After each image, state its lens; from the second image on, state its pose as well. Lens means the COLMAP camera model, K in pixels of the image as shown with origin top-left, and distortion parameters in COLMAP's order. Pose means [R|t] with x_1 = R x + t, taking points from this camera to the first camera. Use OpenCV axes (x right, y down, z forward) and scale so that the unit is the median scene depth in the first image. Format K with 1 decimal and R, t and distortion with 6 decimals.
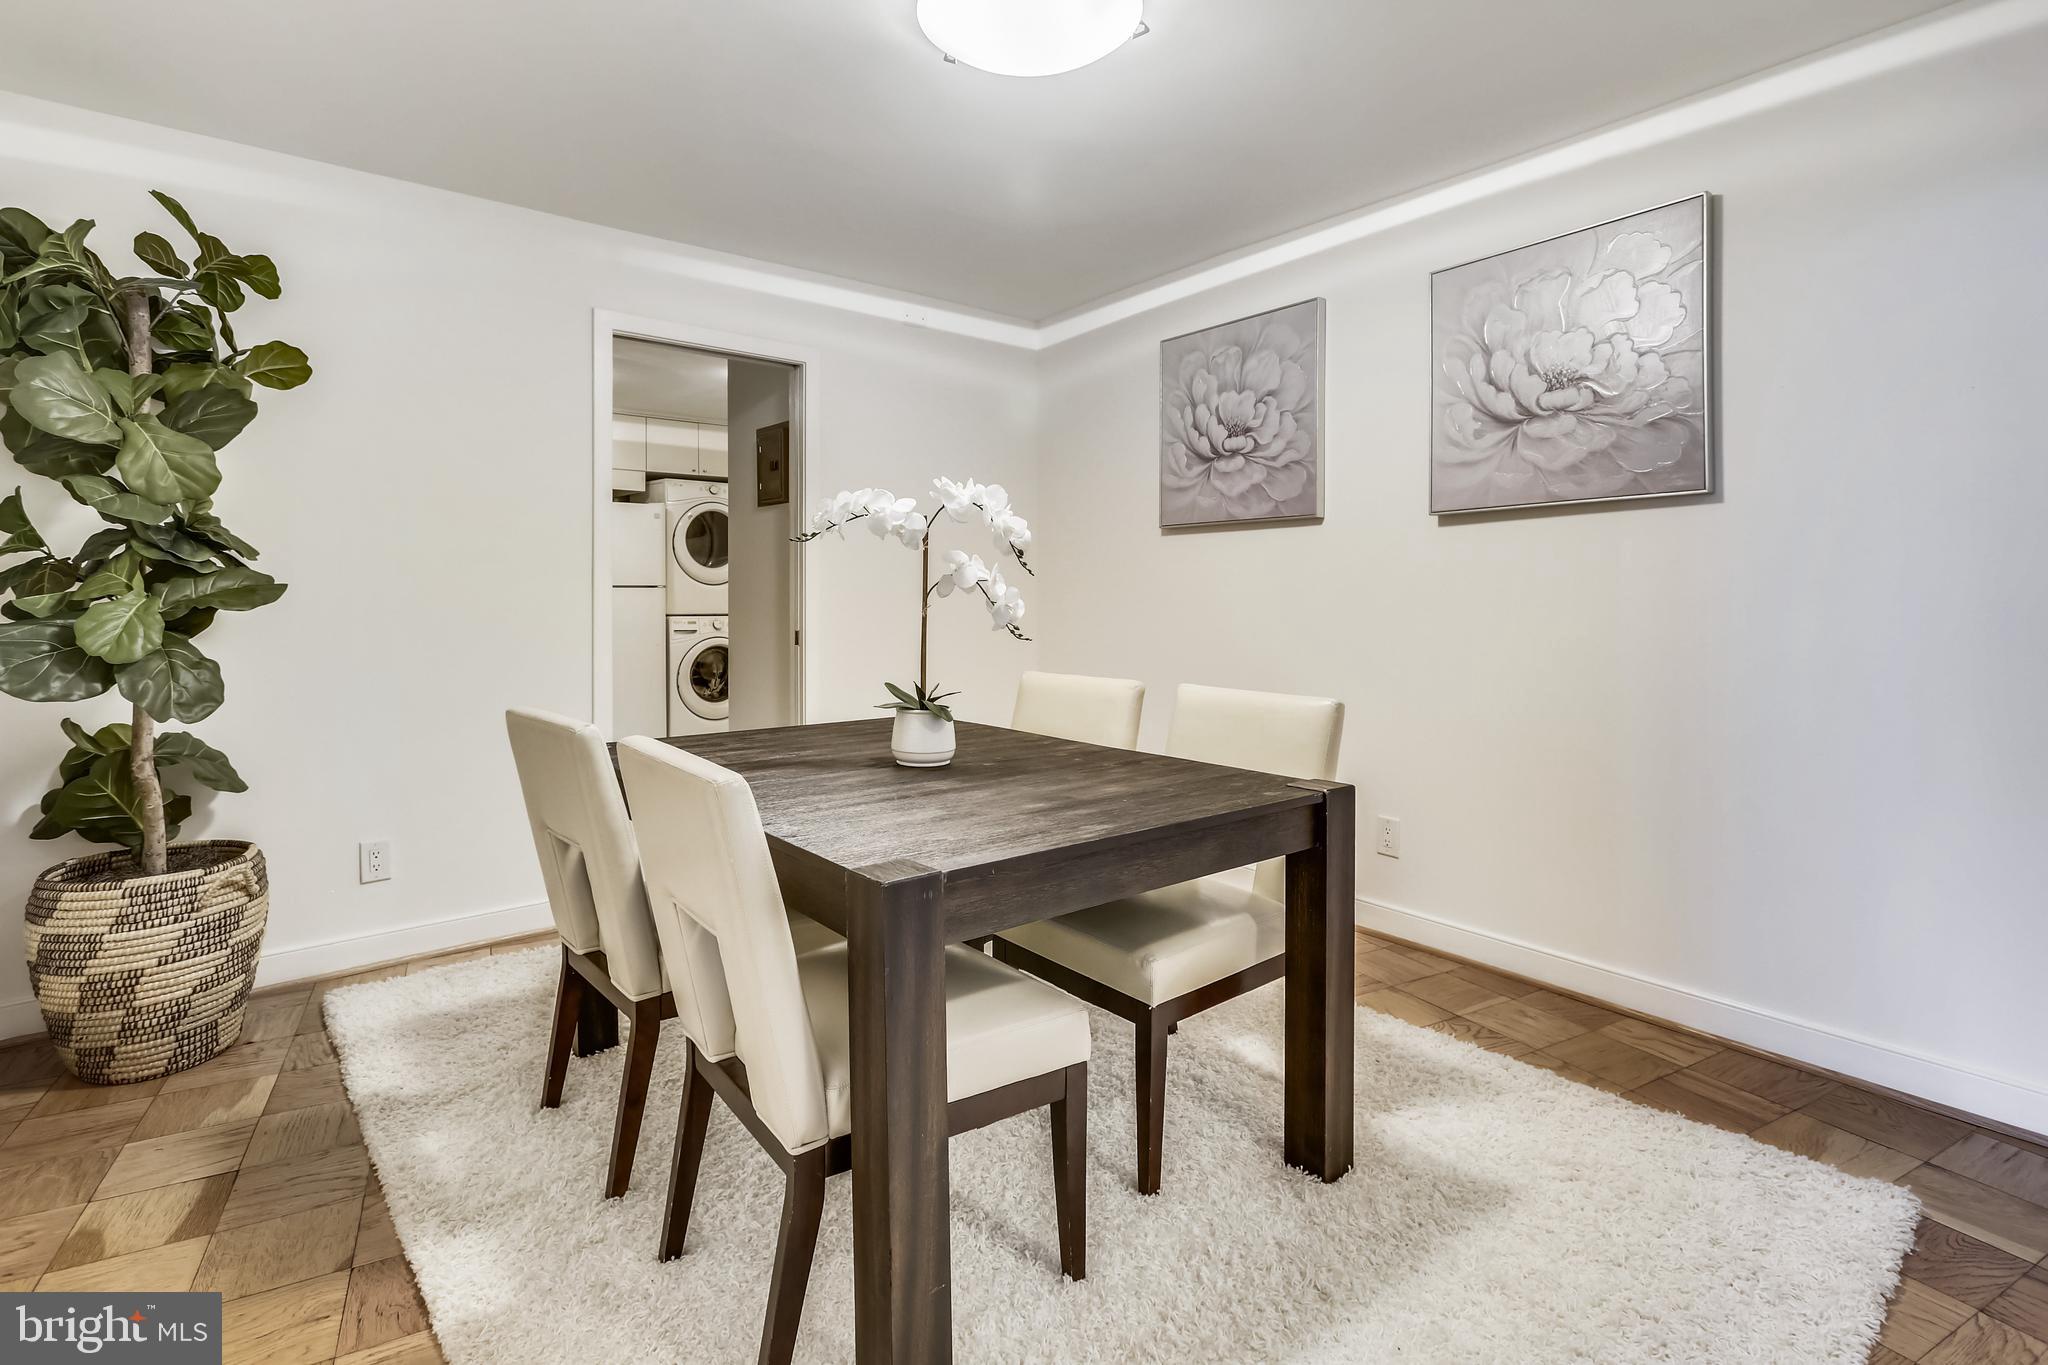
lens RADIAL K [[985.6, 0, 1031.5], [0, 985.6, 589.7], [0, 0, 1]] dist [0.000183, 0.000249]
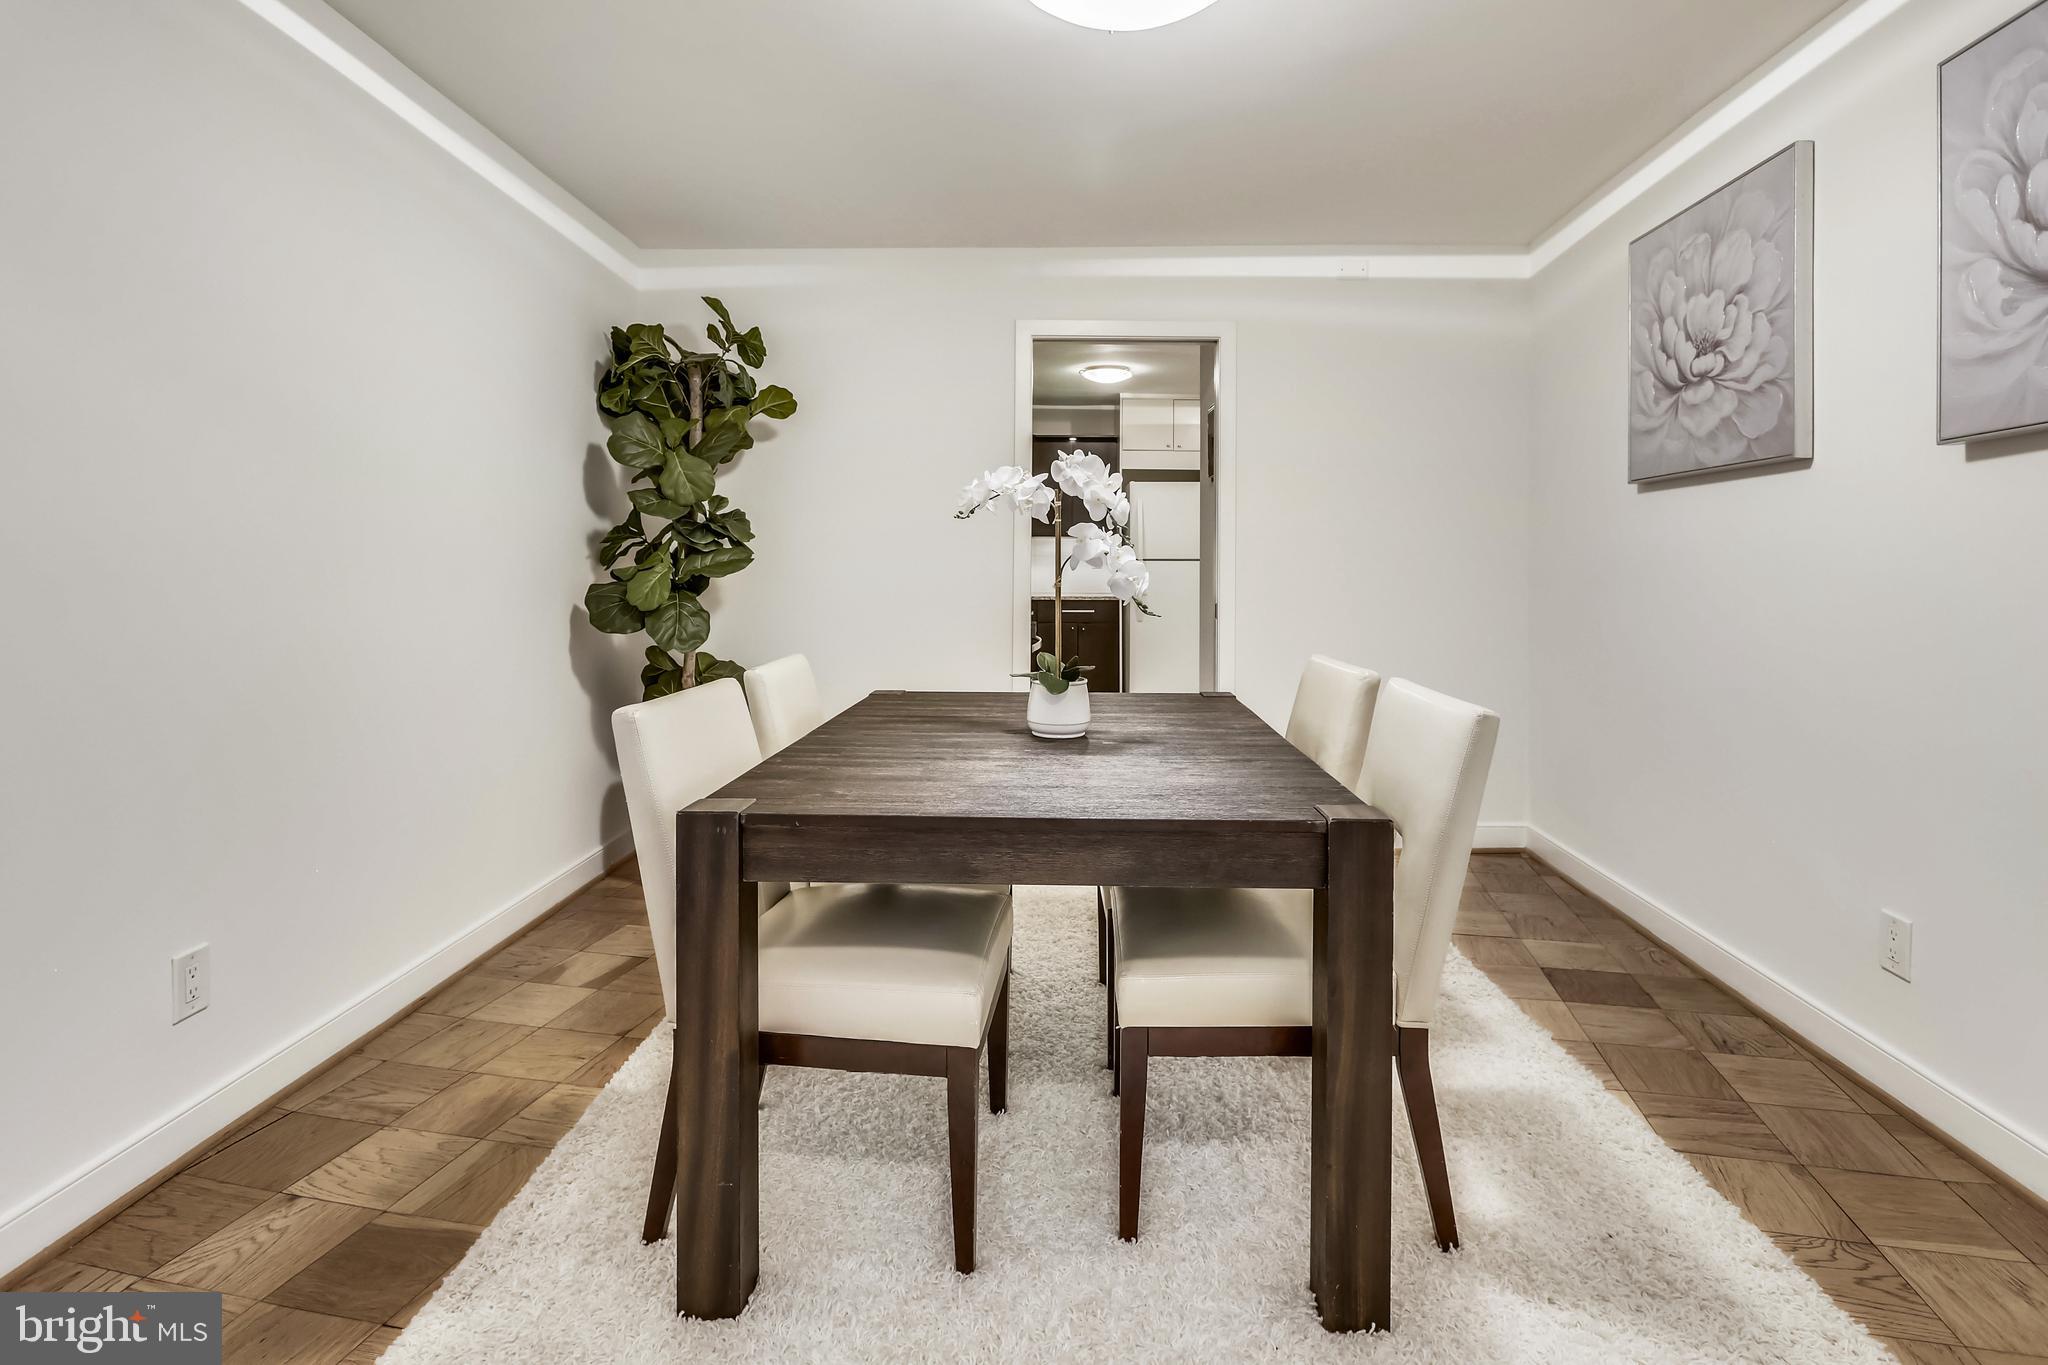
lens RADIAL K [[980.5, 0, 1056.2], [0, 980.5, 550.1], [0, 0, 1]] dist [-0.003511, -0.000378]
pose [[0.769970, -0.007415, -0.638037, 0.312630], [0.000181, 0.999935, -0.011403, -0.001474], [0.638080, 0.008665, 0.769922, 0.135692]]
